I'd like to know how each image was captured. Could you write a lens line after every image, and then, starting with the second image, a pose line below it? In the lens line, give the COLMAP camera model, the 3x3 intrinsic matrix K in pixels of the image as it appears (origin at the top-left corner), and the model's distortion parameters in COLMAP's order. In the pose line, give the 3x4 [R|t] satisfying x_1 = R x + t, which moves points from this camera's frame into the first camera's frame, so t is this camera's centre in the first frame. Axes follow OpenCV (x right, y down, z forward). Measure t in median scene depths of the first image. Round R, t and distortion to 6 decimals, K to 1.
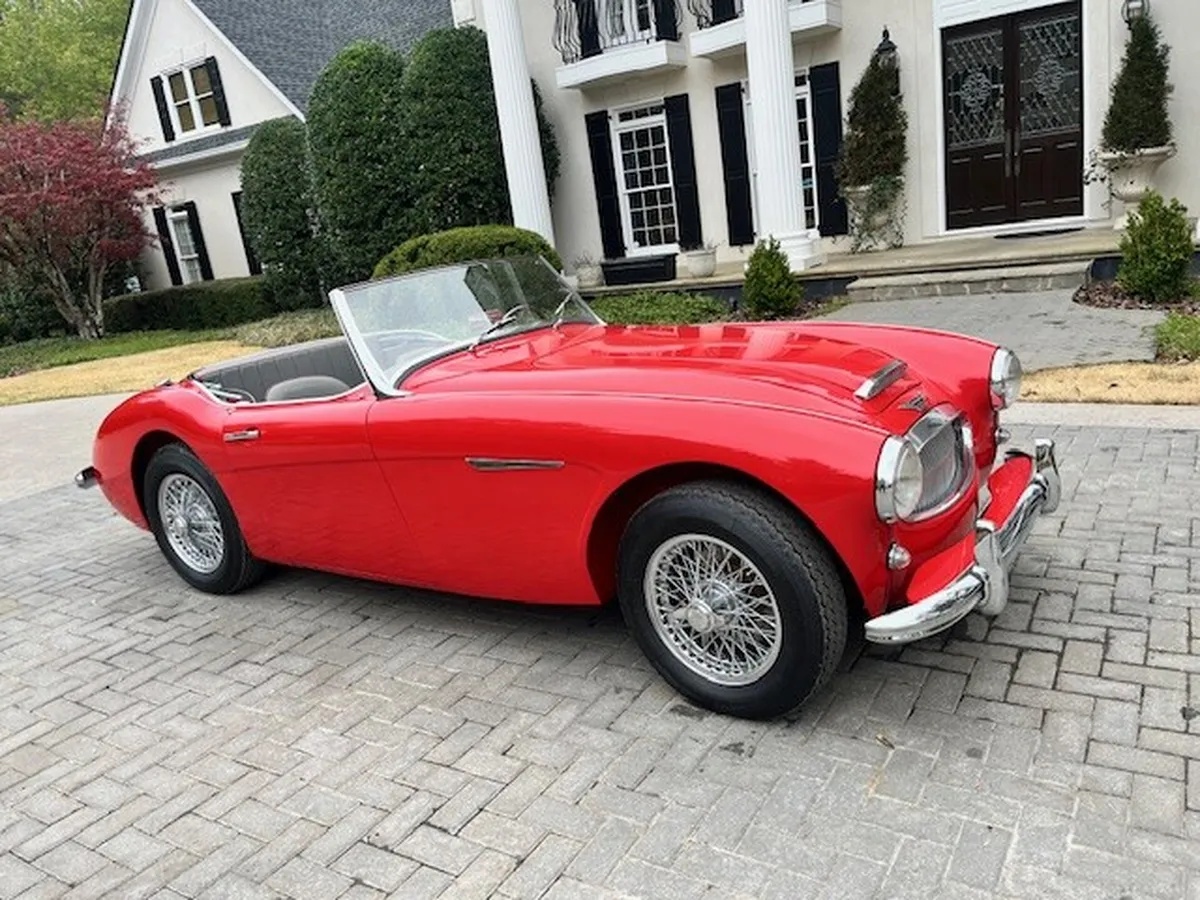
lens RADIAL K [[895.7, 0, 600.0], [0, 895.7, 450.0], [0, 0, 1]] dist [0.075492, -0.109661]
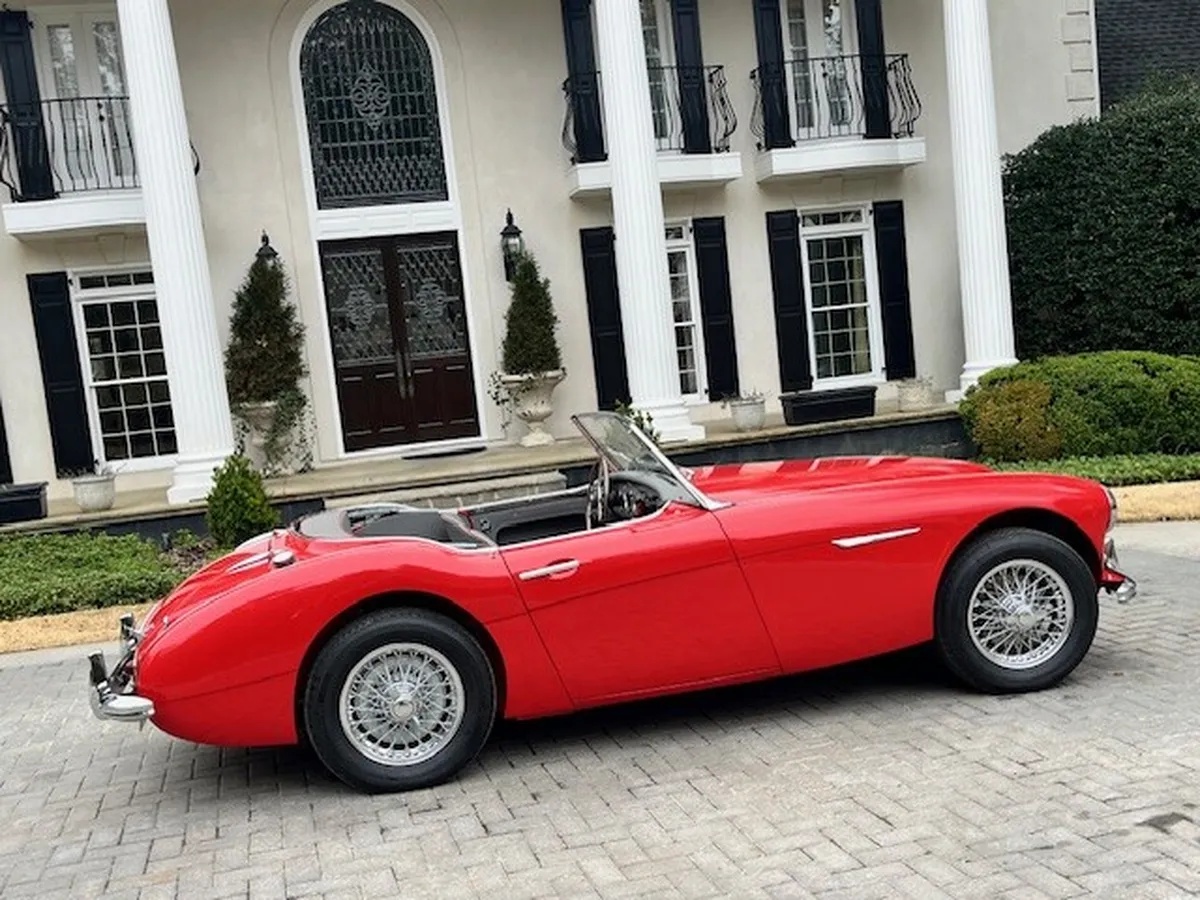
lens RADIAL K [[1276.7, 0, 578.0], [0, 1276.7, 449.5], [0, 0, 1]] dist [0.026906, 0.002076]
pose [[0.693876, -0.000480, 0.720094, -0.382620], [0.194900, 0.962800, -0.187161, 0.034530], [-0.693217, 0.270213, 0.668158, 0.006291]]
